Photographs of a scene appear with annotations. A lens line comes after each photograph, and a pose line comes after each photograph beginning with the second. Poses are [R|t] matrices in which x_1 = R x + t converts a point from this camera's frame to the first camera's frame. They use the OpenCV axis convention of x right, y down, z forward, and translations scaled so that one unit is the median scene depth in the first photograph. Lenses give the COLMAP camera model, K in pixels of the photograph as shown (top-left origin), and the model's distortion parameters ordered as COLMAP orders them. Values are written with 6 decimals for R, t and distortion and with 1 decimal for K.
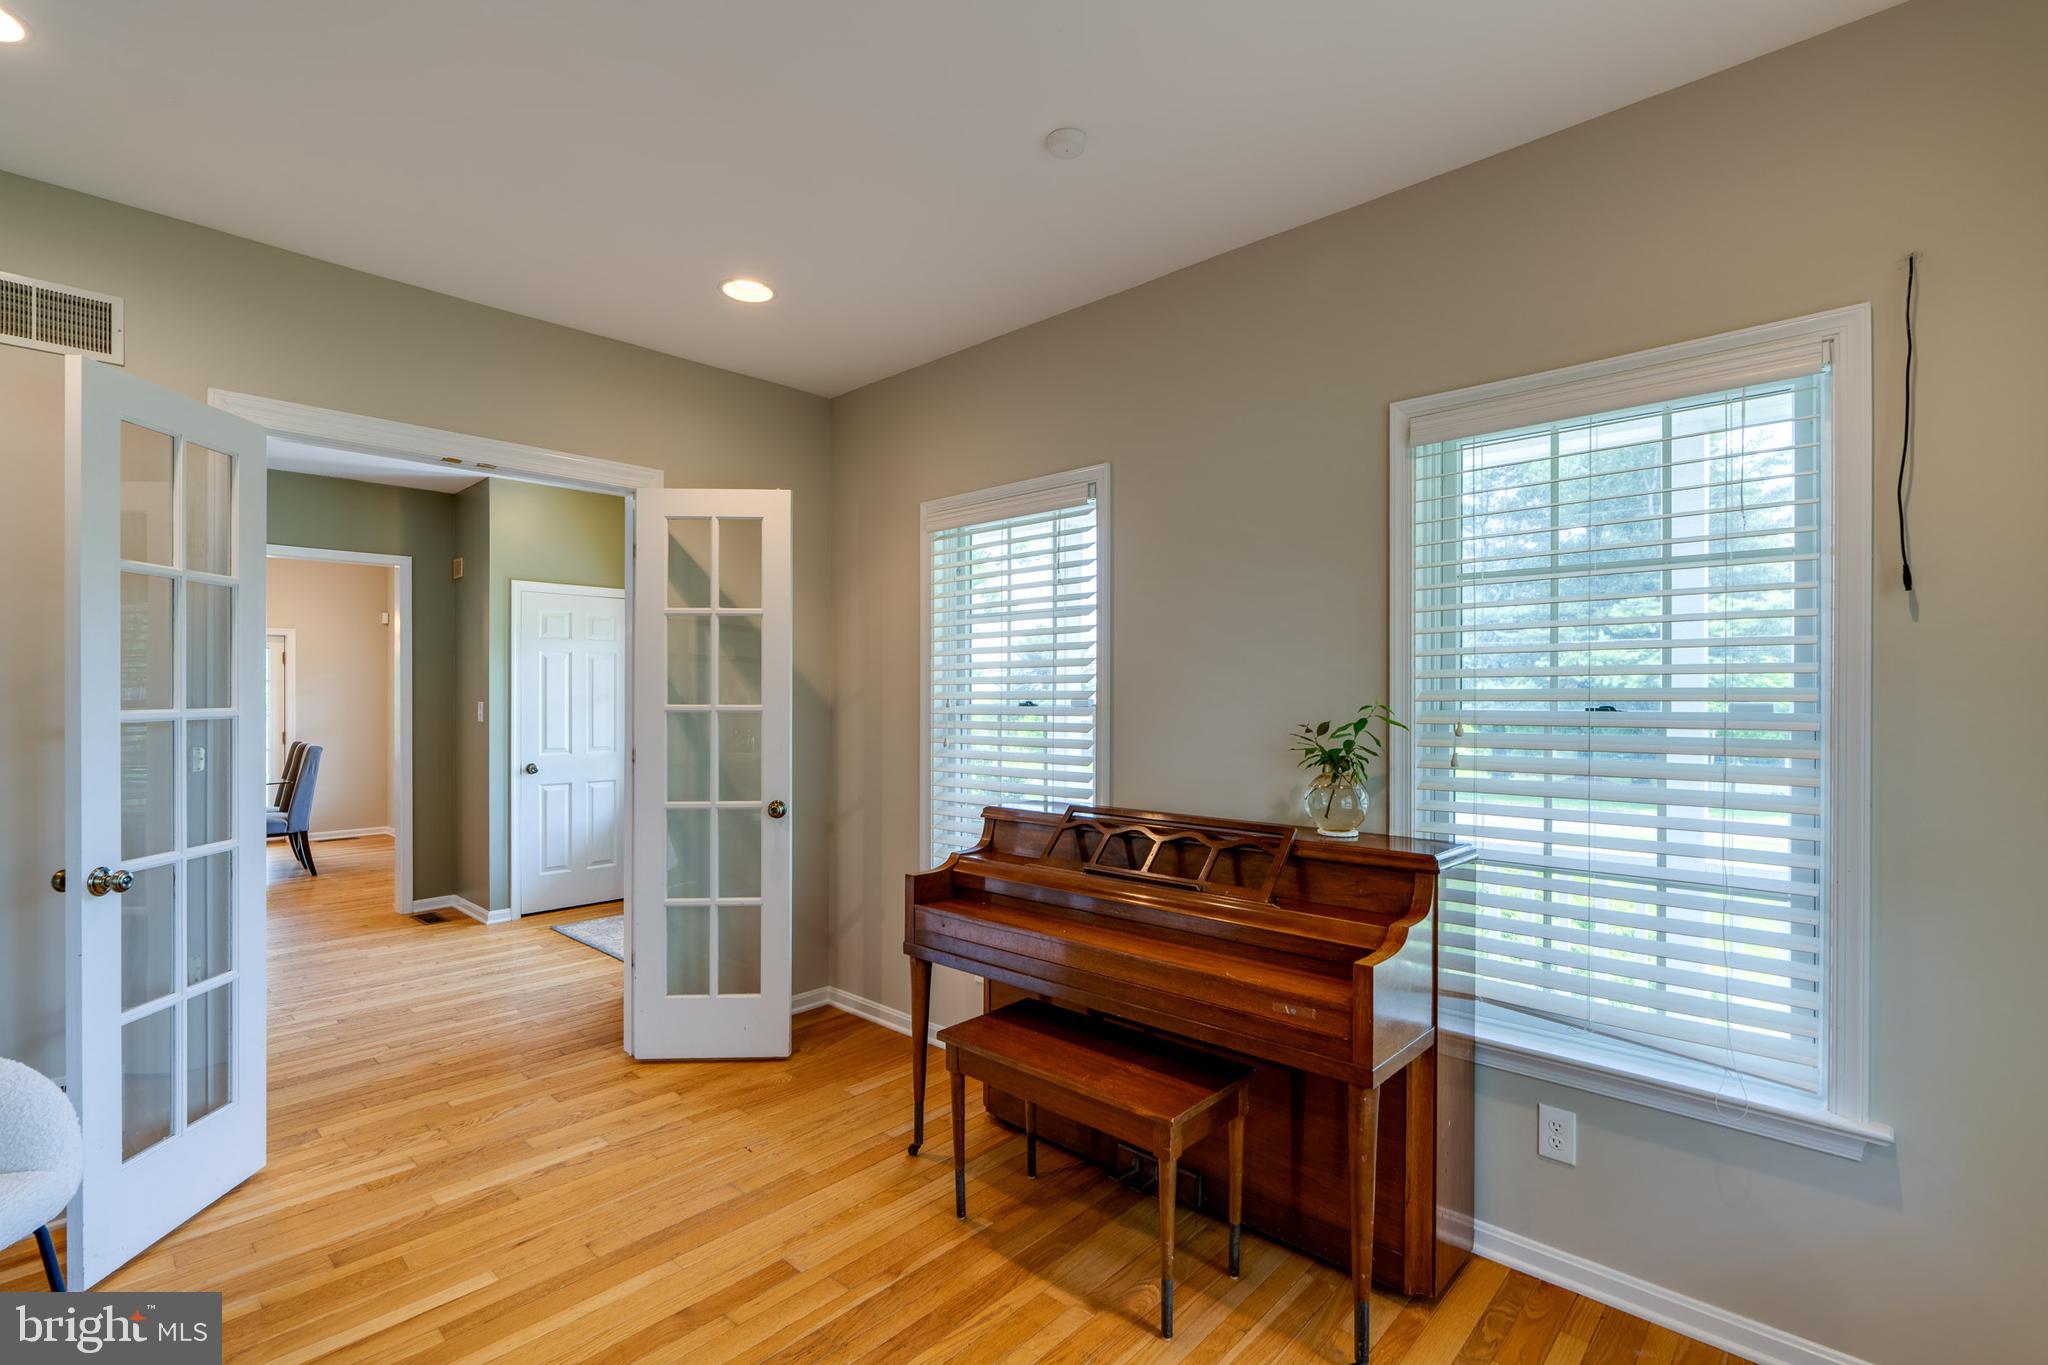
lens RADIAL K [[933.5, 0, 1016.5], [0, 933.5, 690.2], [0, 0, 1]] dist [-0.003989, 0.001959]
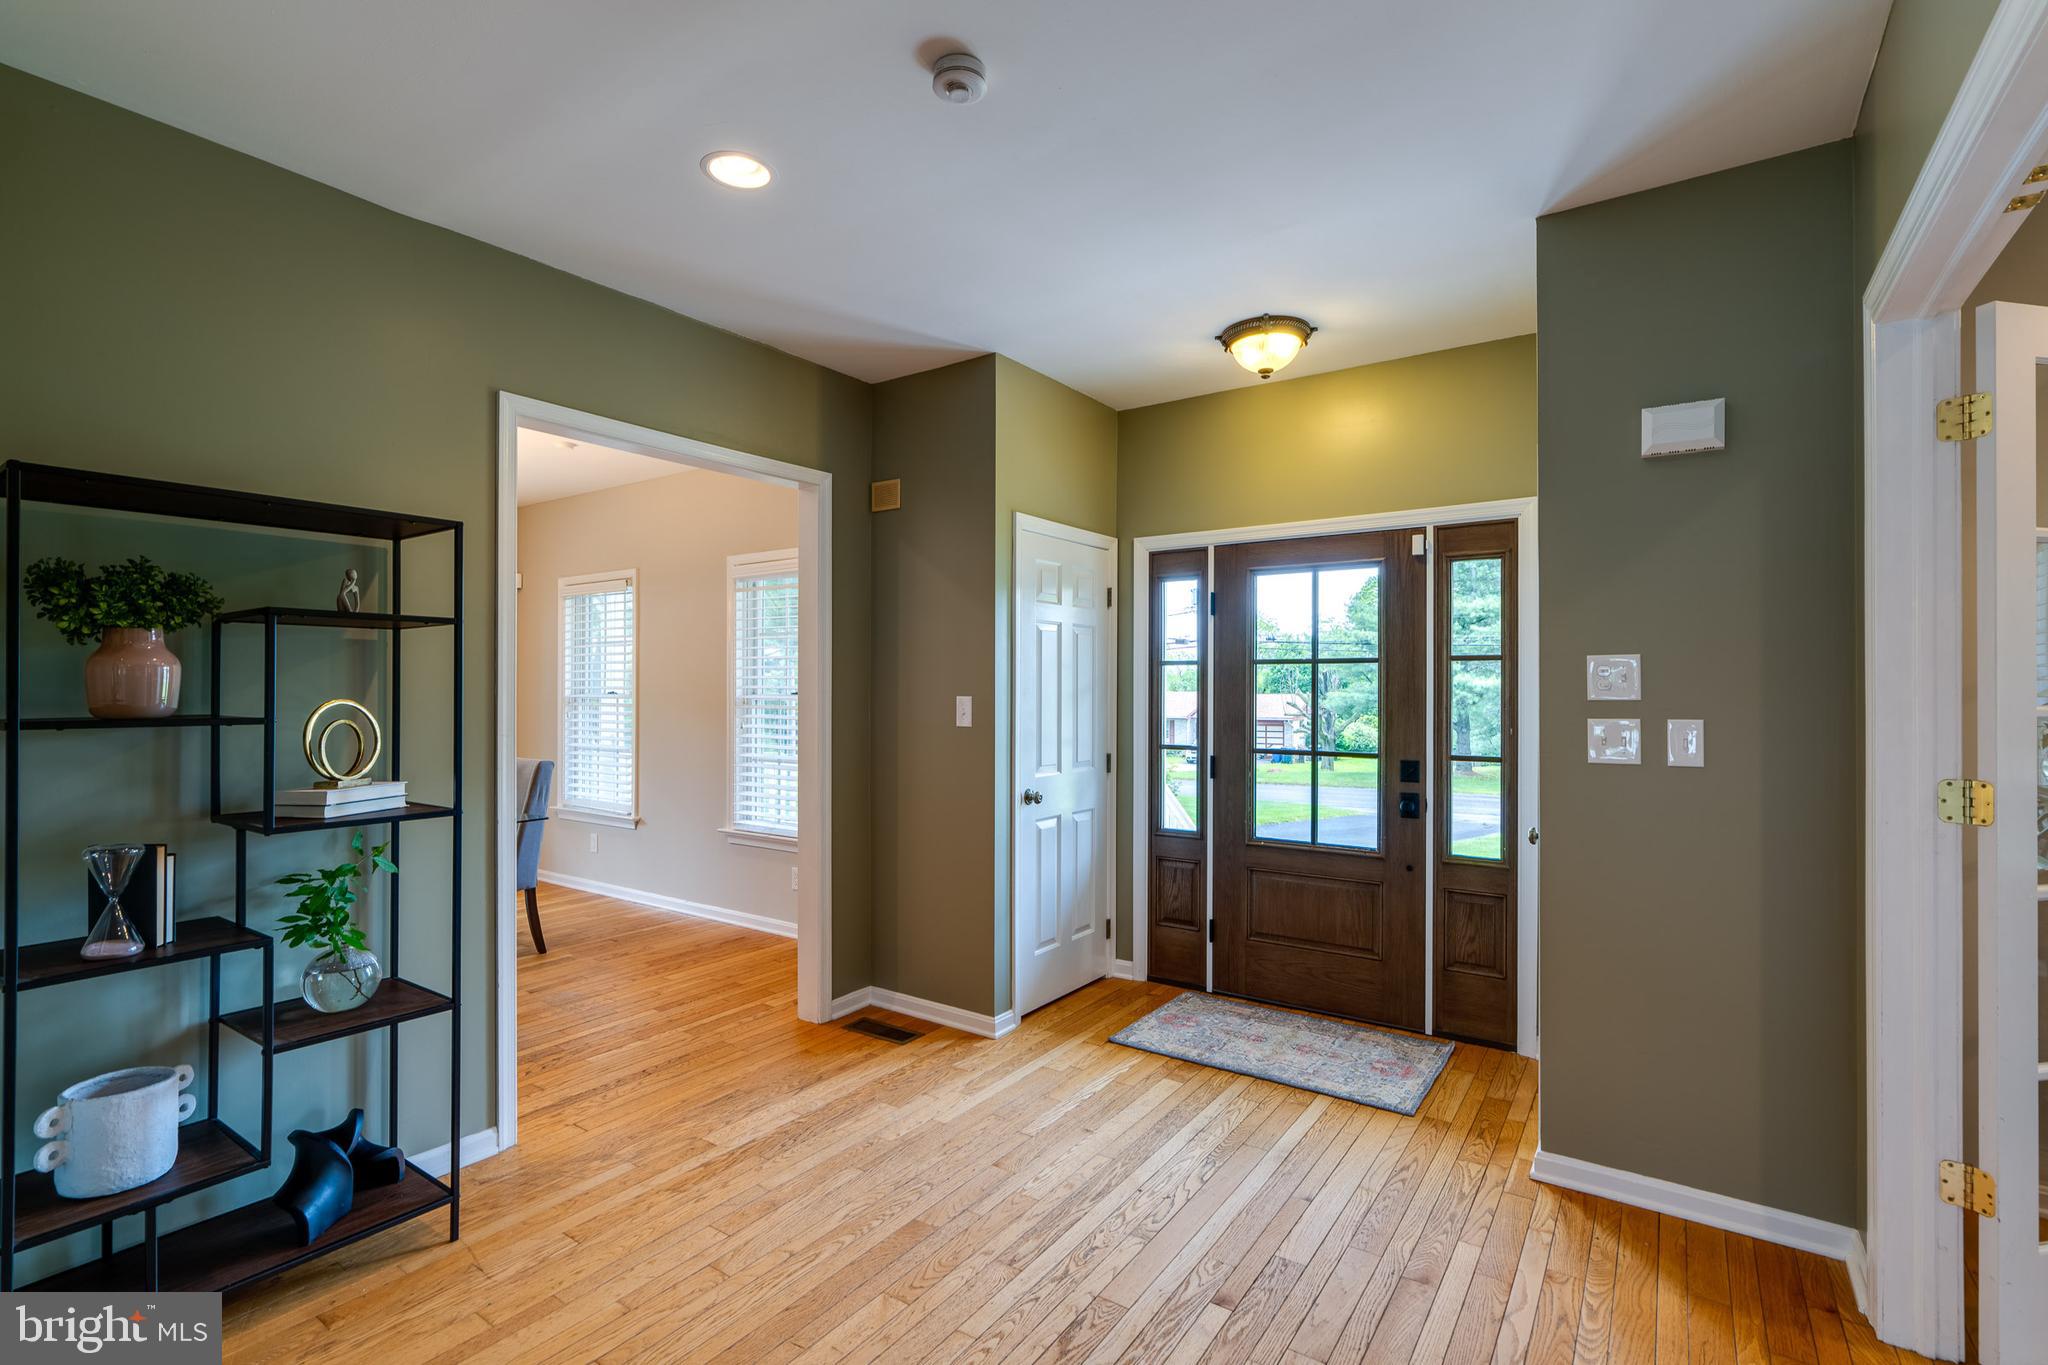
lens RADIAL K [[933.5, 0, 967.4], [0, 933.5, 684.6], [0, 0, 1]] dist [-0.003989, 0.001959]
pose [[0.991912, 0.000808, 0.126924, -0.642155], [-0.001085, 0.999997, 0.002117, 0.003213], [-0.126922, -0.002238, 0.991910, 0.342364]]
